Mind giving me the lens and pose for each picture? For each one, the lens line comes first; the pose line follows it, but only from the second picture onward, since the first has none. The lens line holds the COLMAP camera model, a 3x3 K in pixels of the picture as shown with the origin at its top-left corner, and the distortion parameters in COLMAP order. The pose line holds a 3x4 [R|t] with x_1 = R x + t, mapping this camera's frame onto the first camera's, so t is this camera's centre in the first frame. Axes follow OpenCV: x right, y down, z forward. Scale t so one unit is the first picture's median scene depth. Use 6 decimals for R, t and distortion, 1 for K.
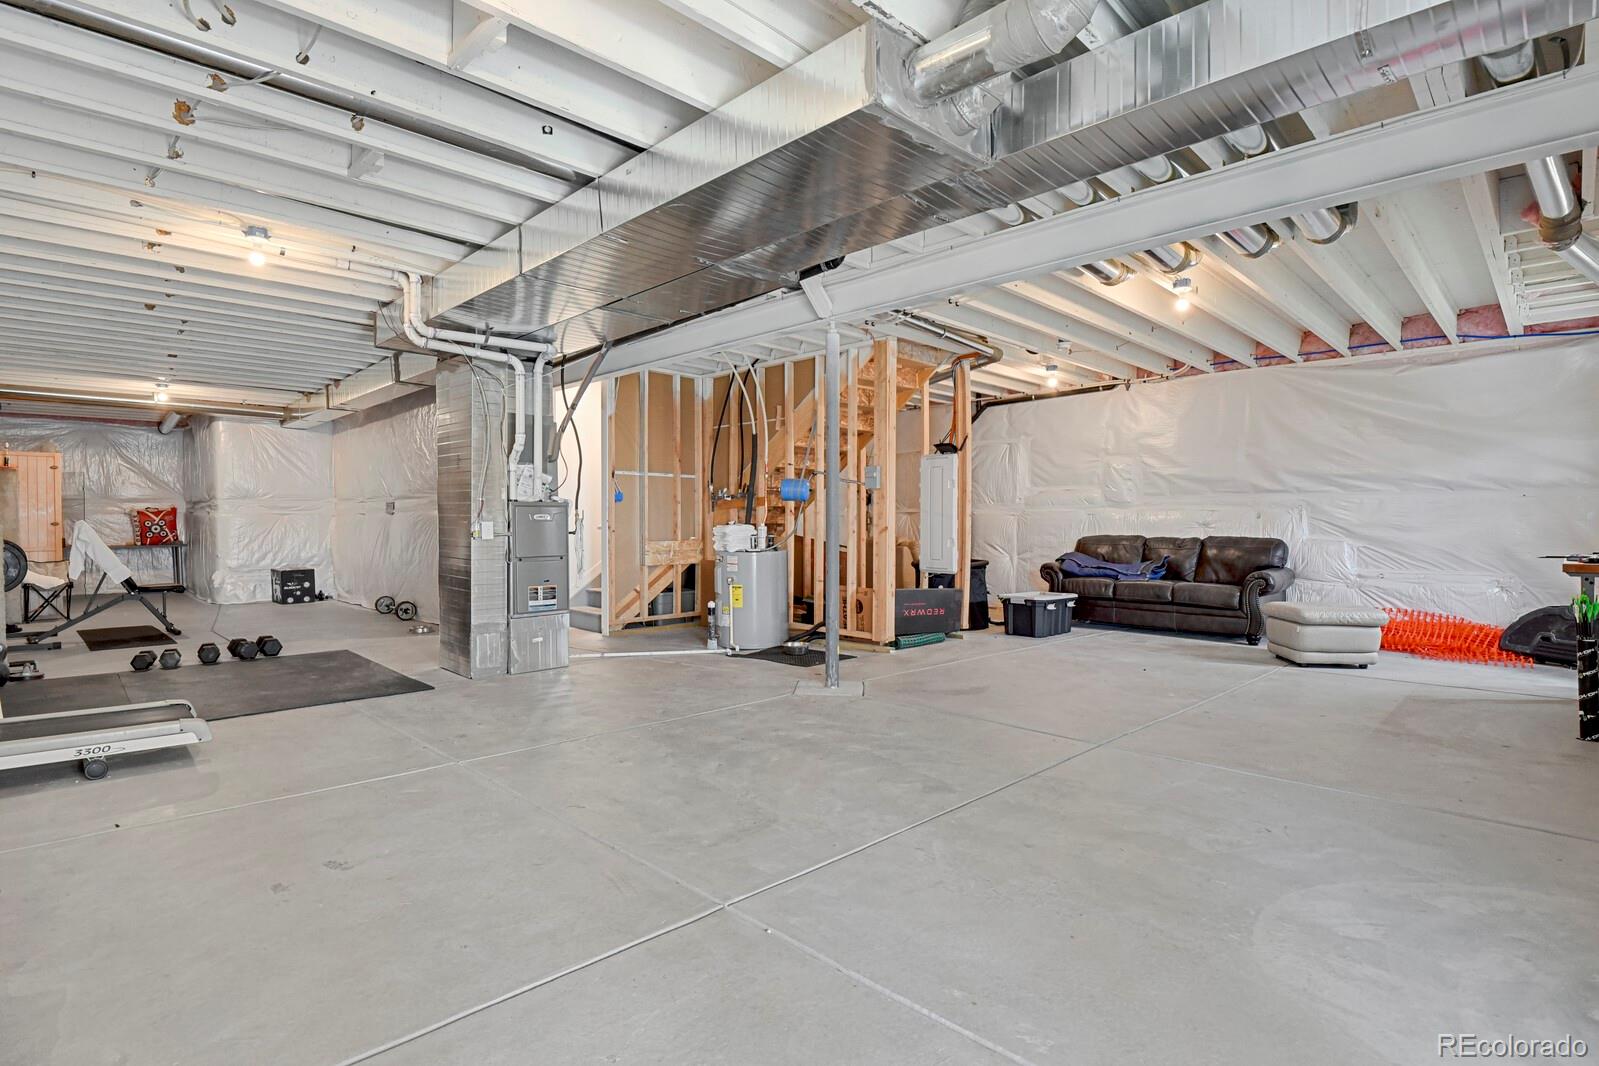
lens RADIAL K [[780.4, 0, 811.3], [0, 780.4, 530.6], [0, 0, 1]] dist [-0.022219, -0.005657]
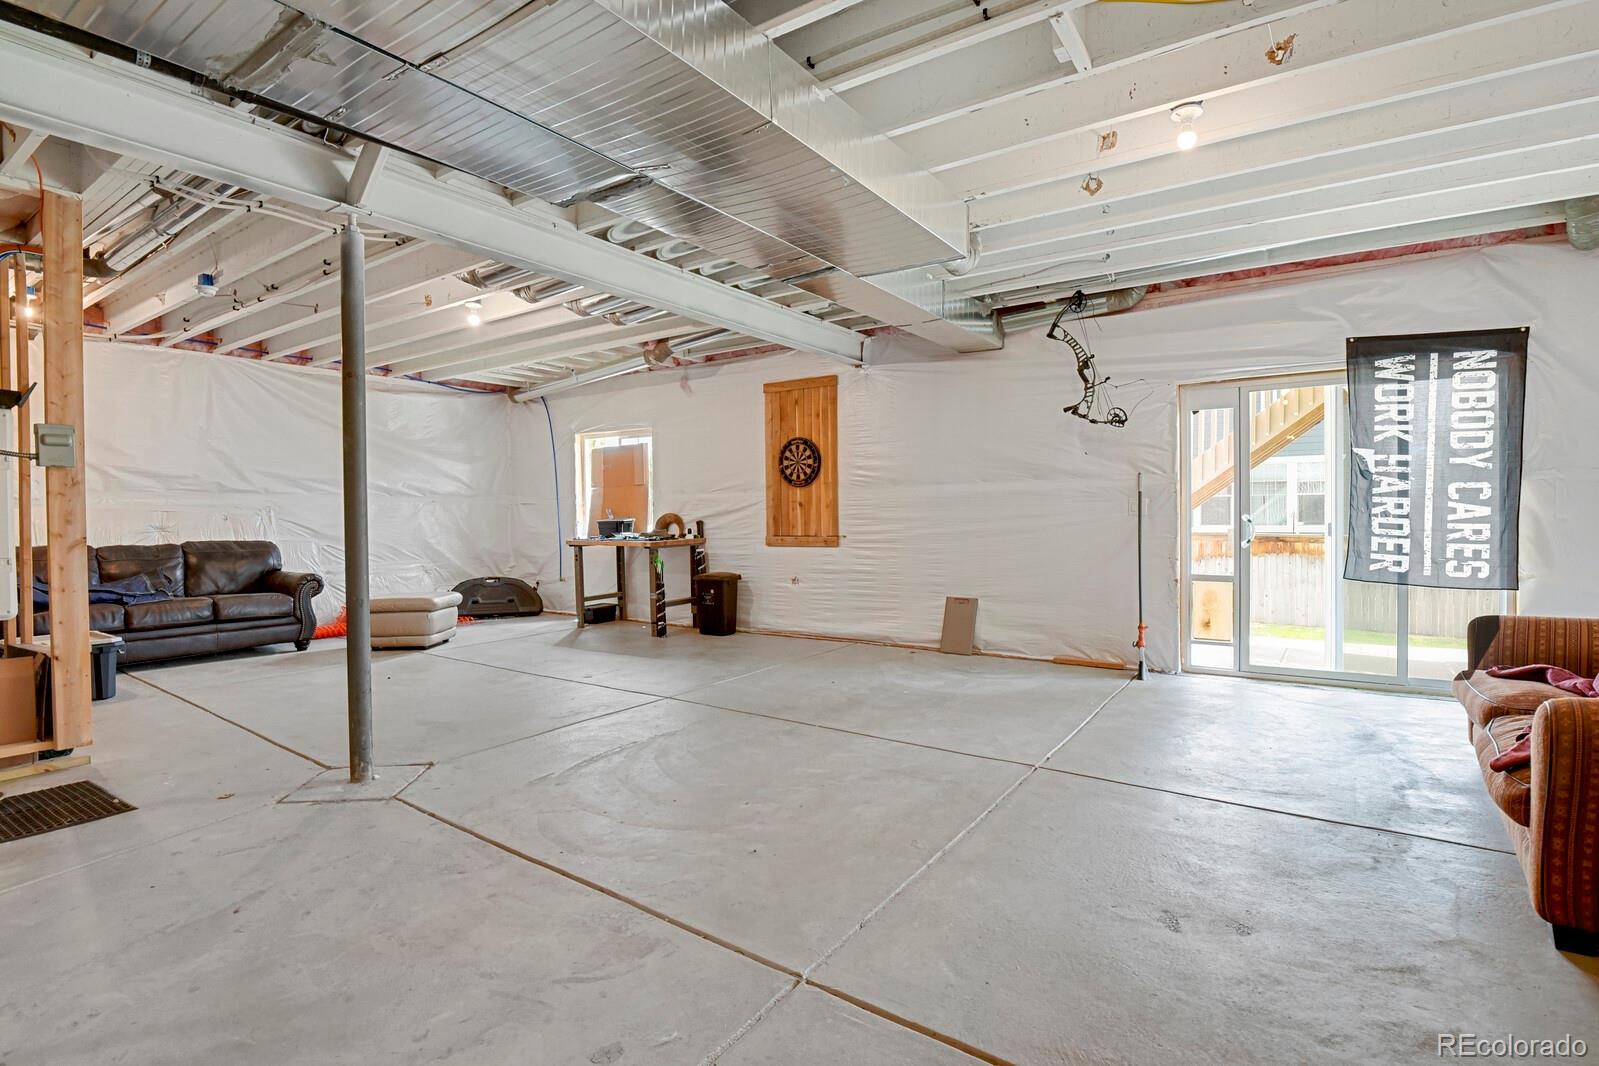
lens RADIAL K [[780.4, 0, 811.1], [0, 780.4, 528.7], [0, 0, 1]] dist [-0.022219, -0.005657]
pose [[-0.187034, -0.017375, 0.982200, -0.537184], [0.021659, 0.999528, 0.021806, -0.013505], [-0.982115, 0.025352, -0.186569, 0.593143]]
